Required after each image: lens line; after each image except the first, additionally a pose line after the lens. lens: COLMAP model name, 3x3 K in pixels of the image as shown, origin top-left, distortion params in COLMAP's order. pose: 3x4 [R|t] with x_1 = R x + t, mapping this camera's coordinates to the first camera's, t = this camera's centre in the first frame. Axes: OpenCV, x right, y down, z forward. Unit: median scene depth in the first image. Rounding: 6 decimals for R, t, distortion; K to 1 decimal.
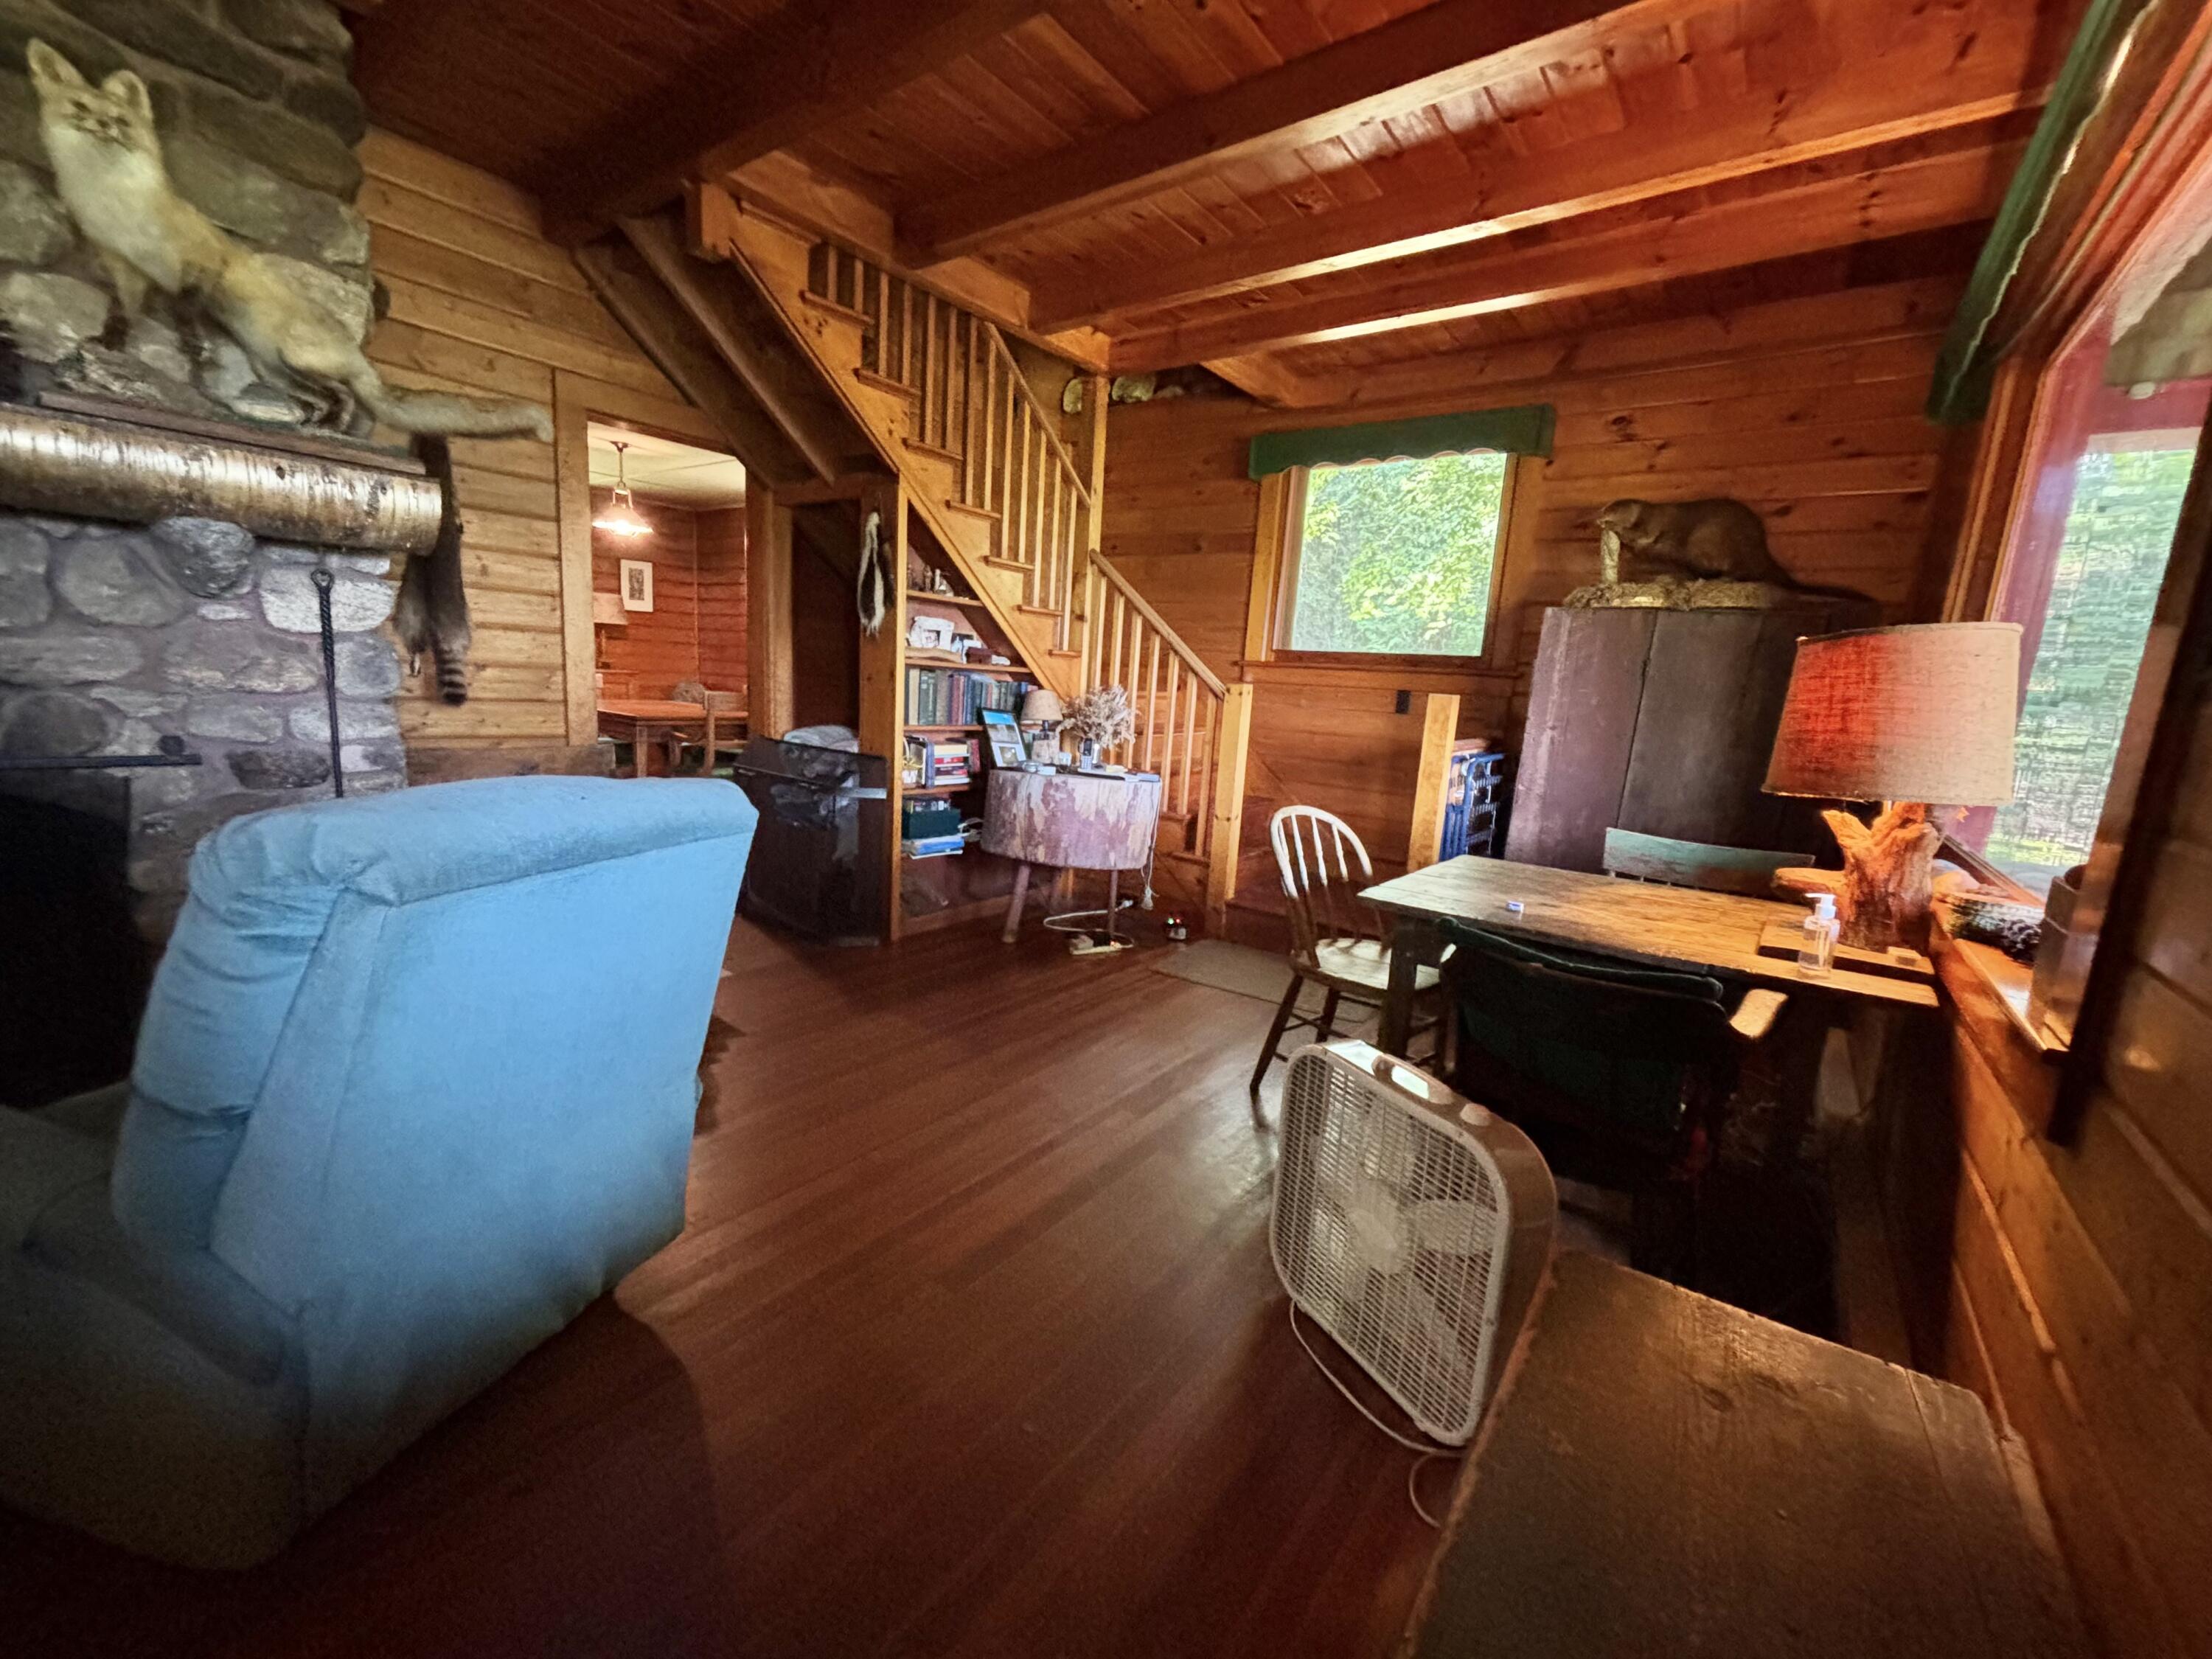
lens RADIAL K [[887.8, 0, 1101.9], [0, 887.8, 835.2], [0, 0, 1]] dist [0.000445, -0.000483]
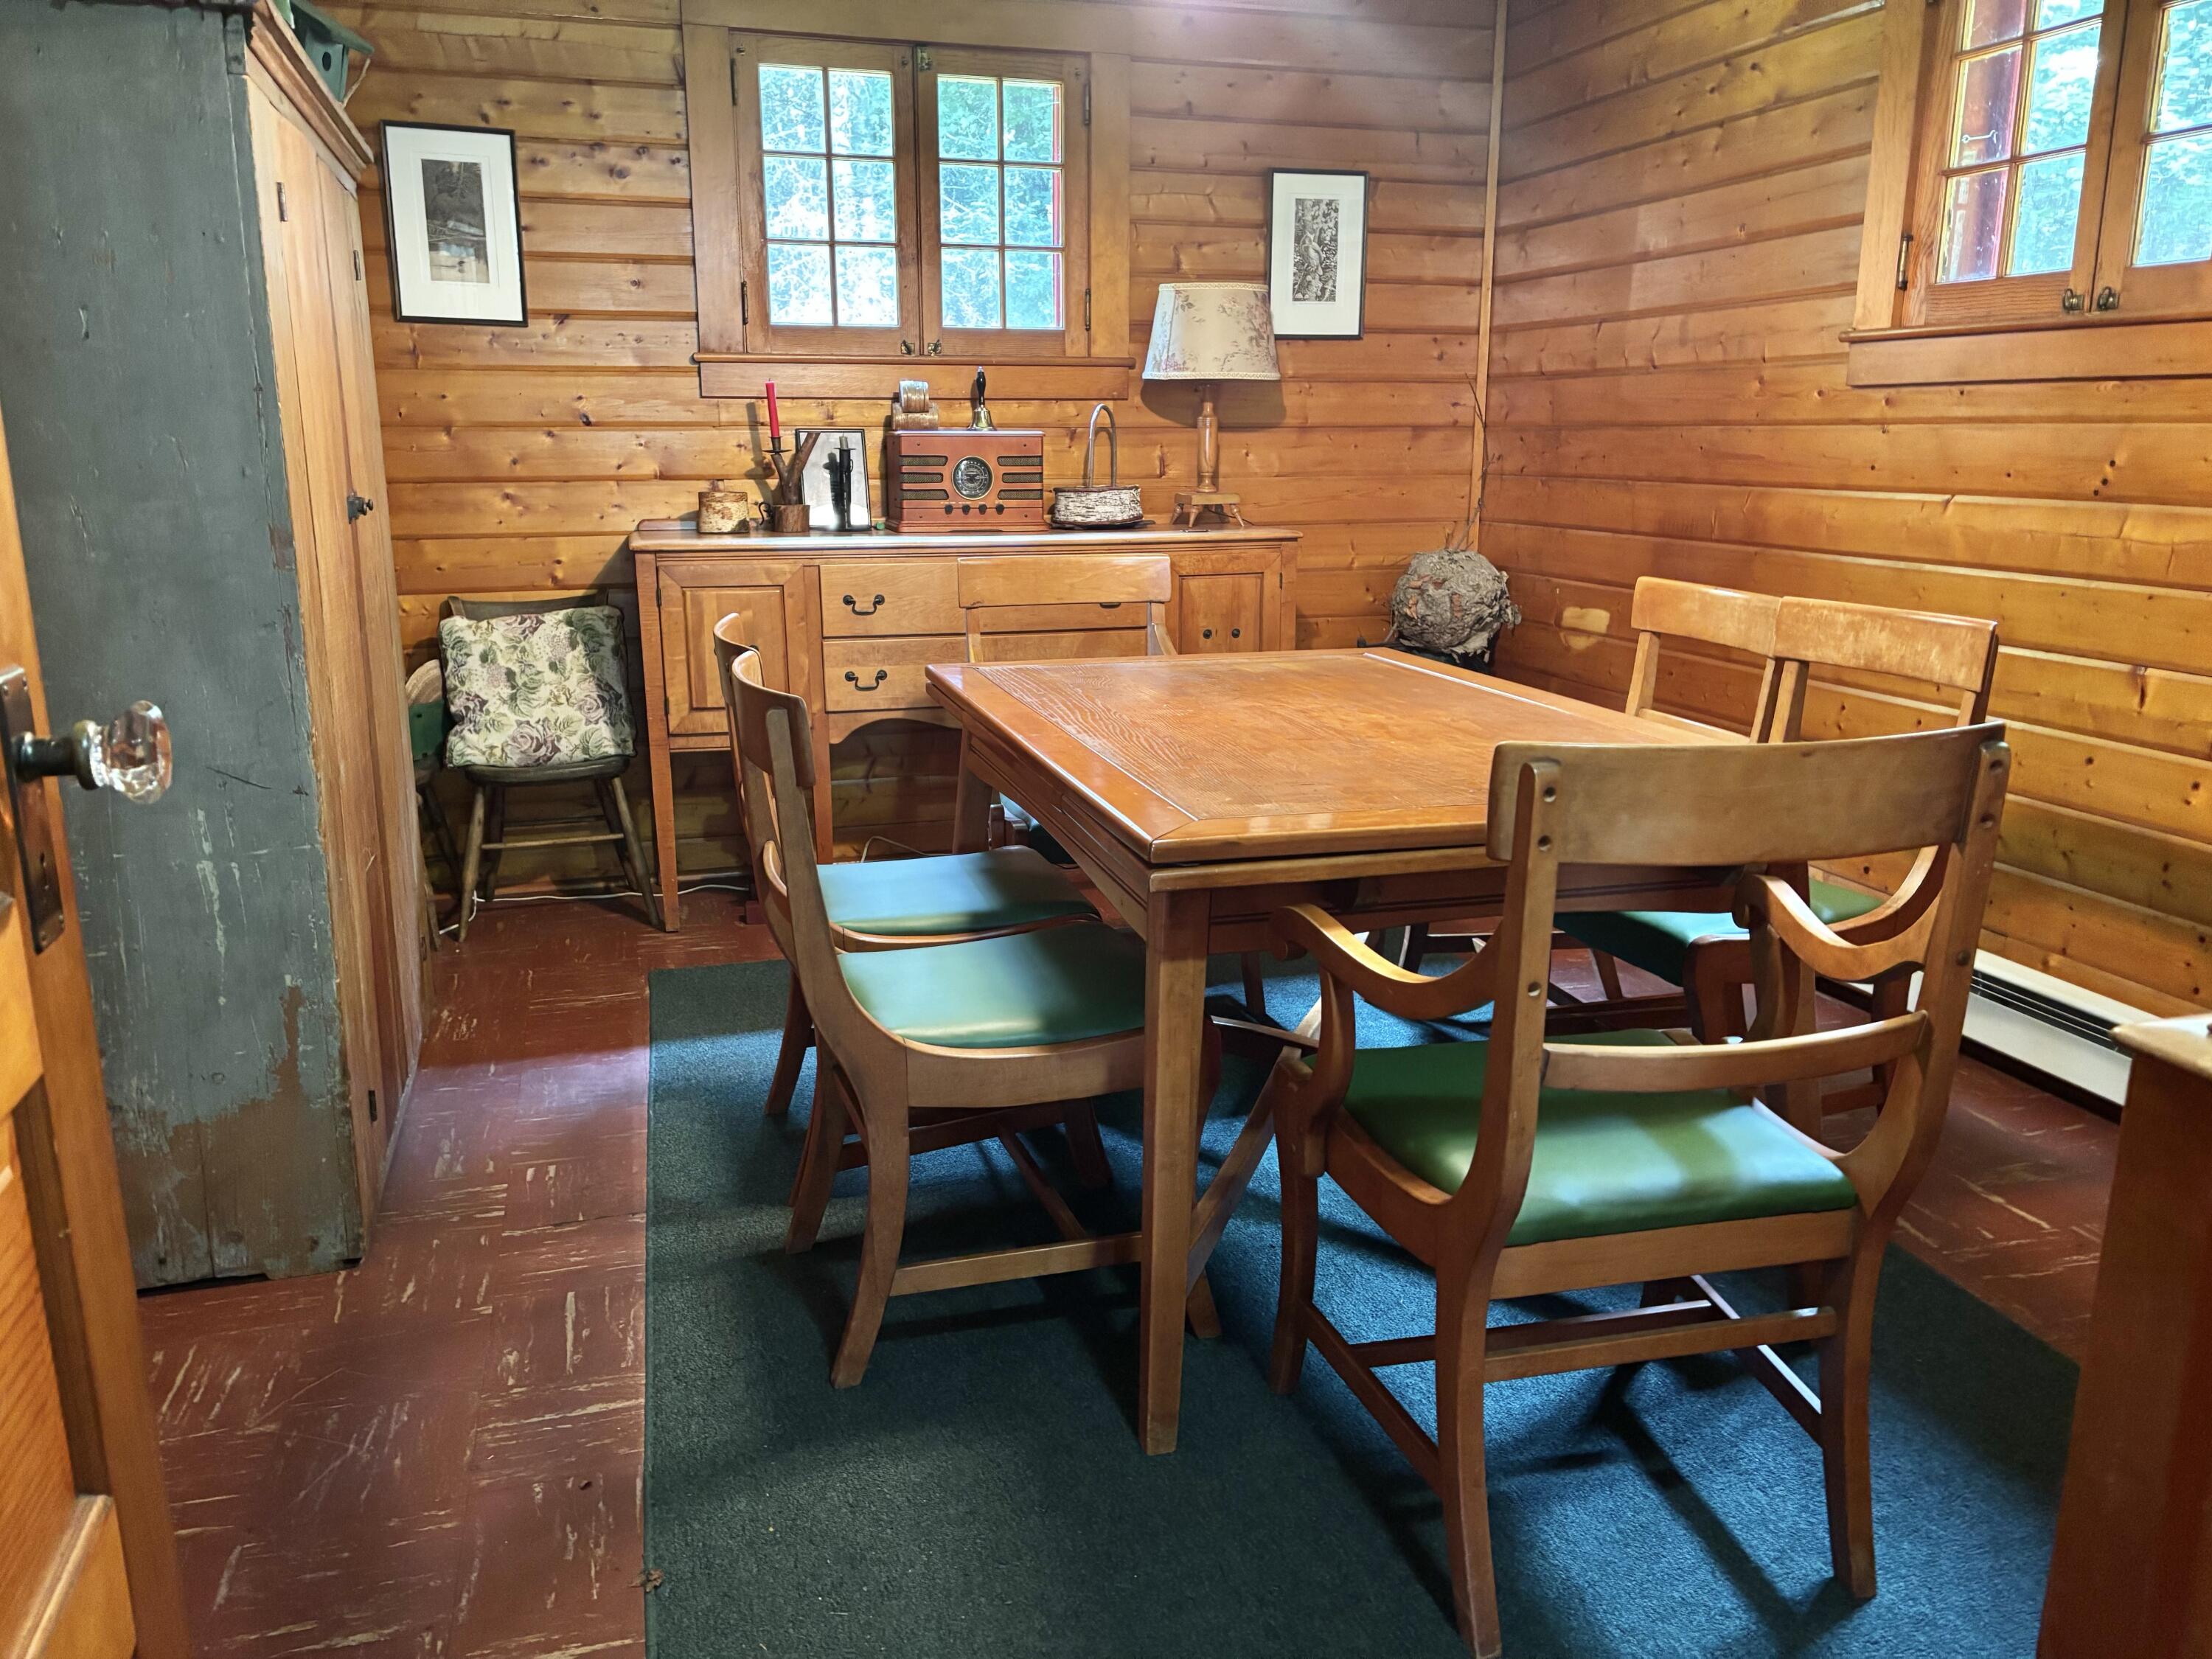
lens RADIAL K [[1707.2, 0, 1109.9], [0, 1707.2, 843.2], [0, 0, 1]] dist [0.038619, -0.059352]
pose [[0.808198, 0.075666, -0.584029, -0.509603], [-0.055623, 0.997086, 0.052209, -0.240474], [0.586278, -0.009710, 0.810052, 1.116170]]
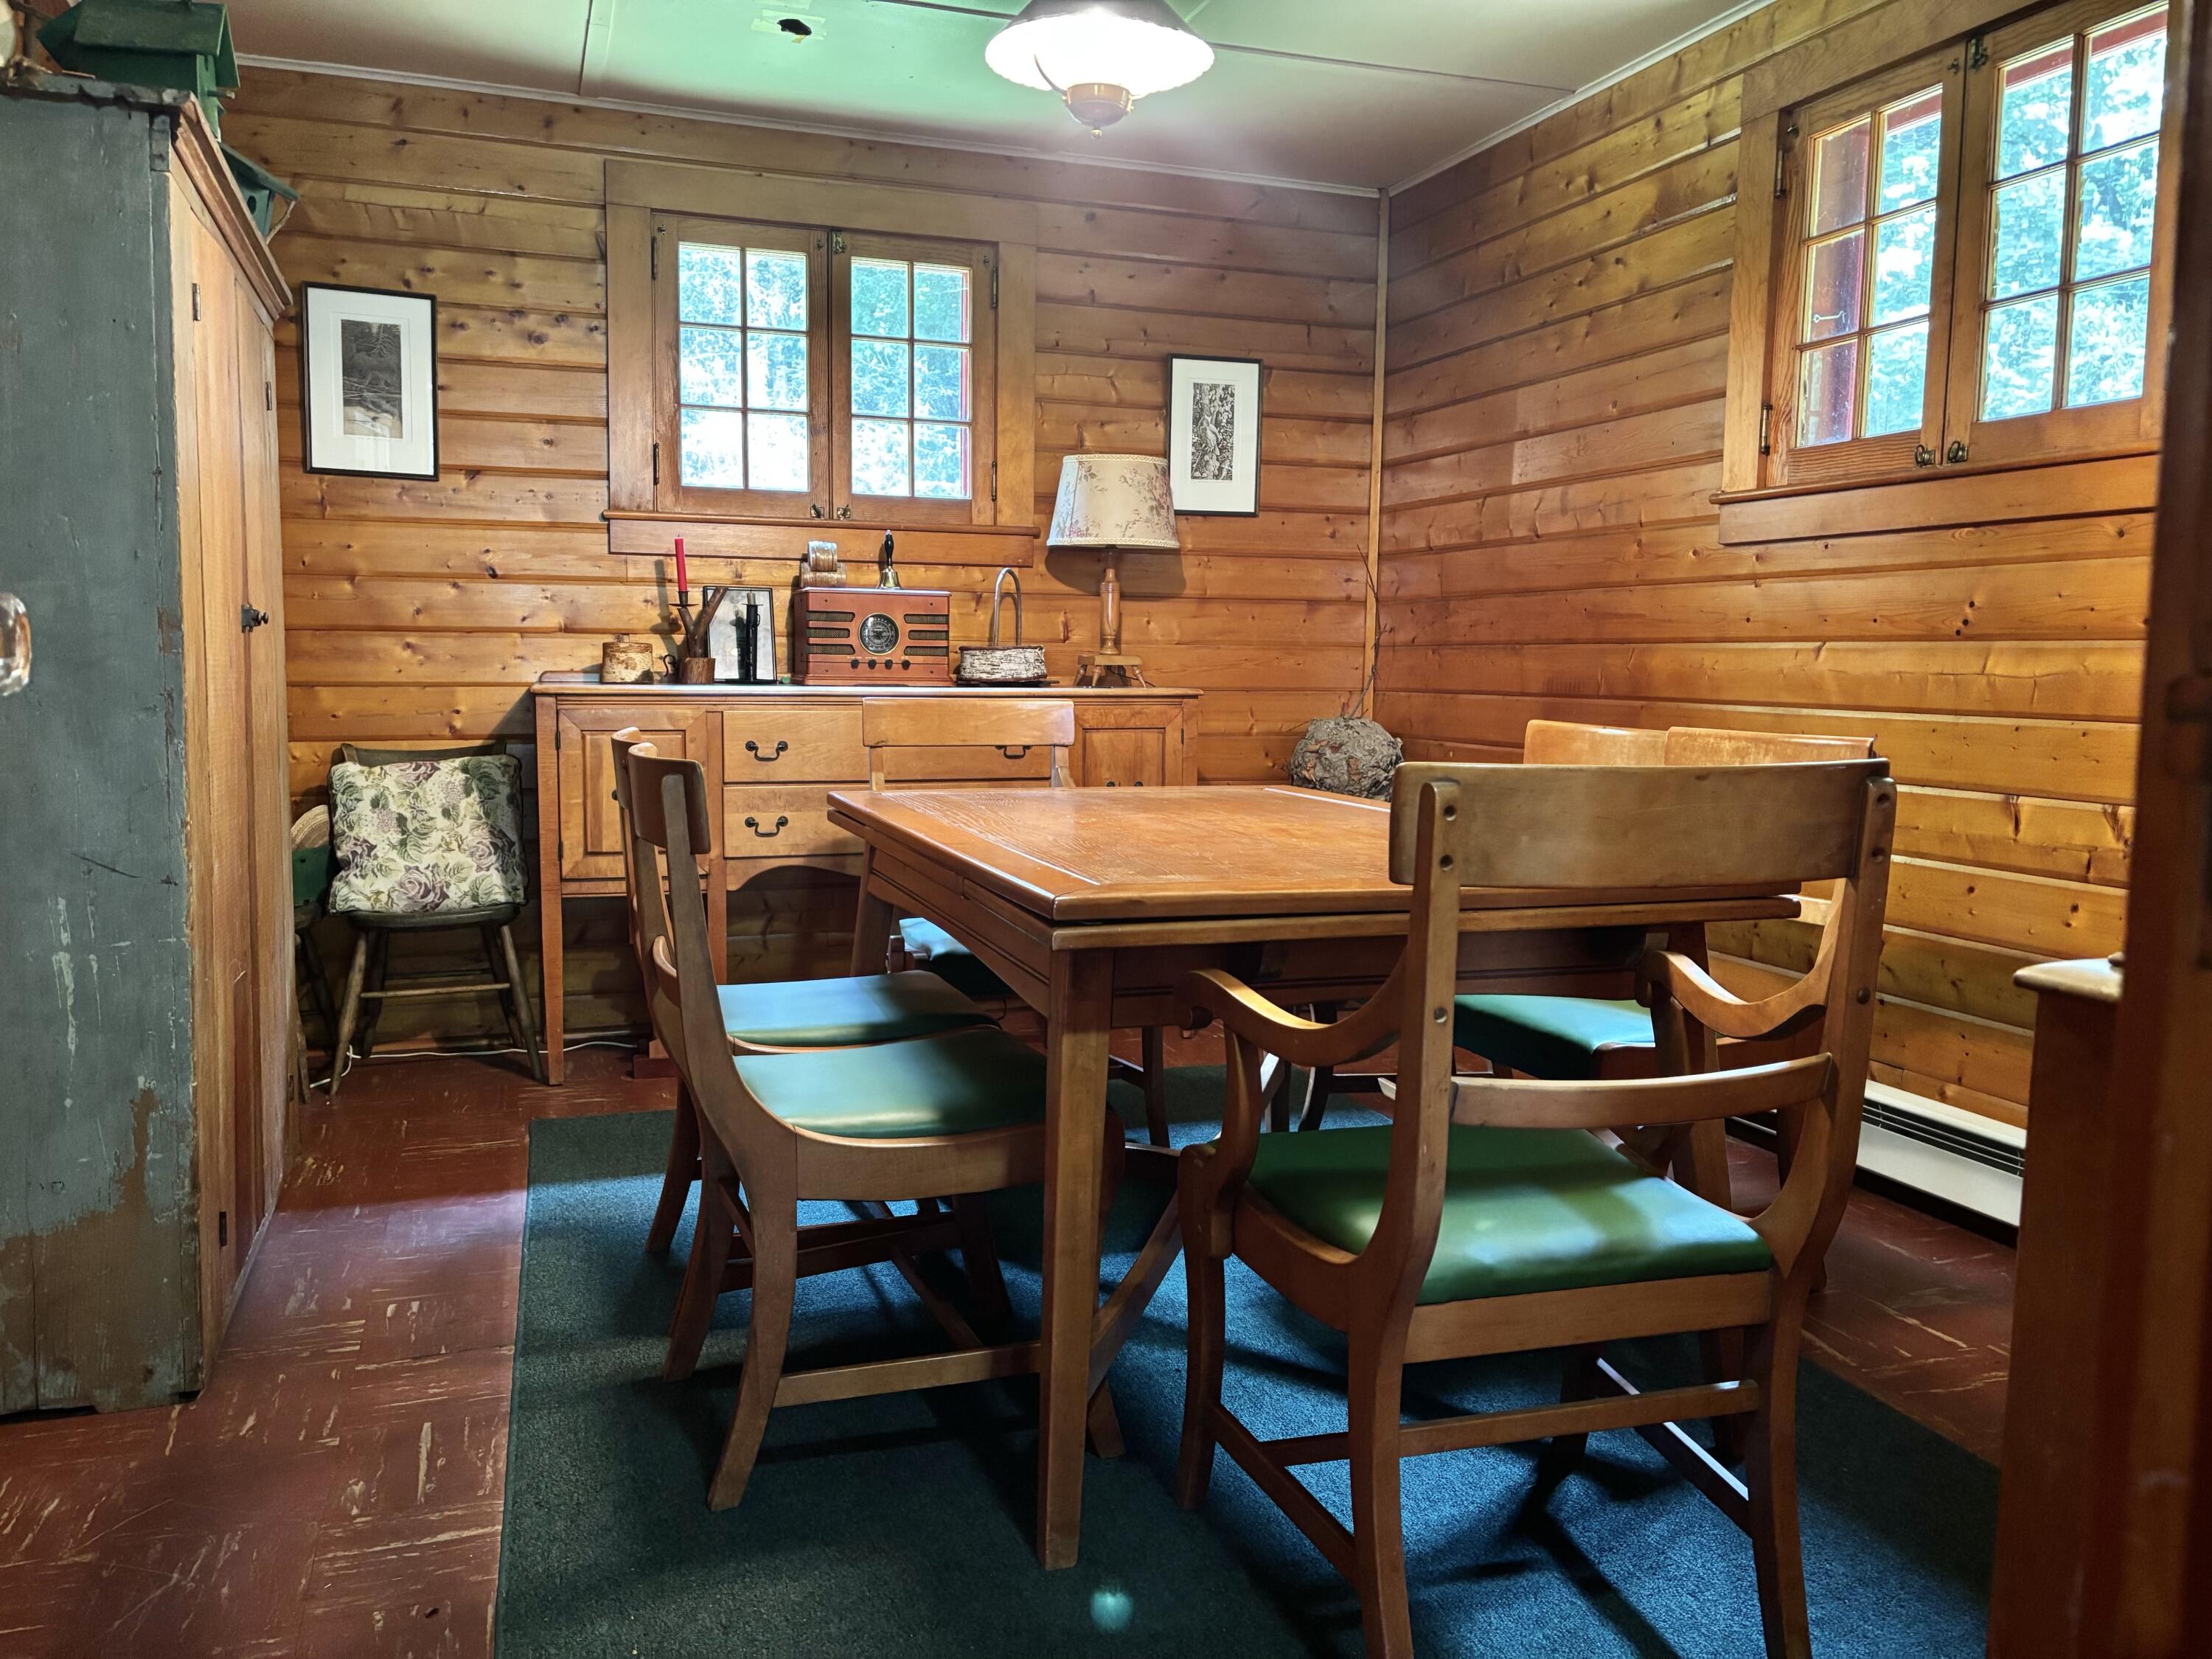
lens RADIAL K [[1707.2, 0, 1103.5], [0, 1707.2, 819.6], [0, 0, 1]] dist [0.038619, -0.059352]
pose [[0.837826, -0.002097, -0.545933, -0.510696], [-0.057617, 0.994068, -0.092241, -0.187571], [0.542888, 0.108737, 0.832736, 1.124538]]
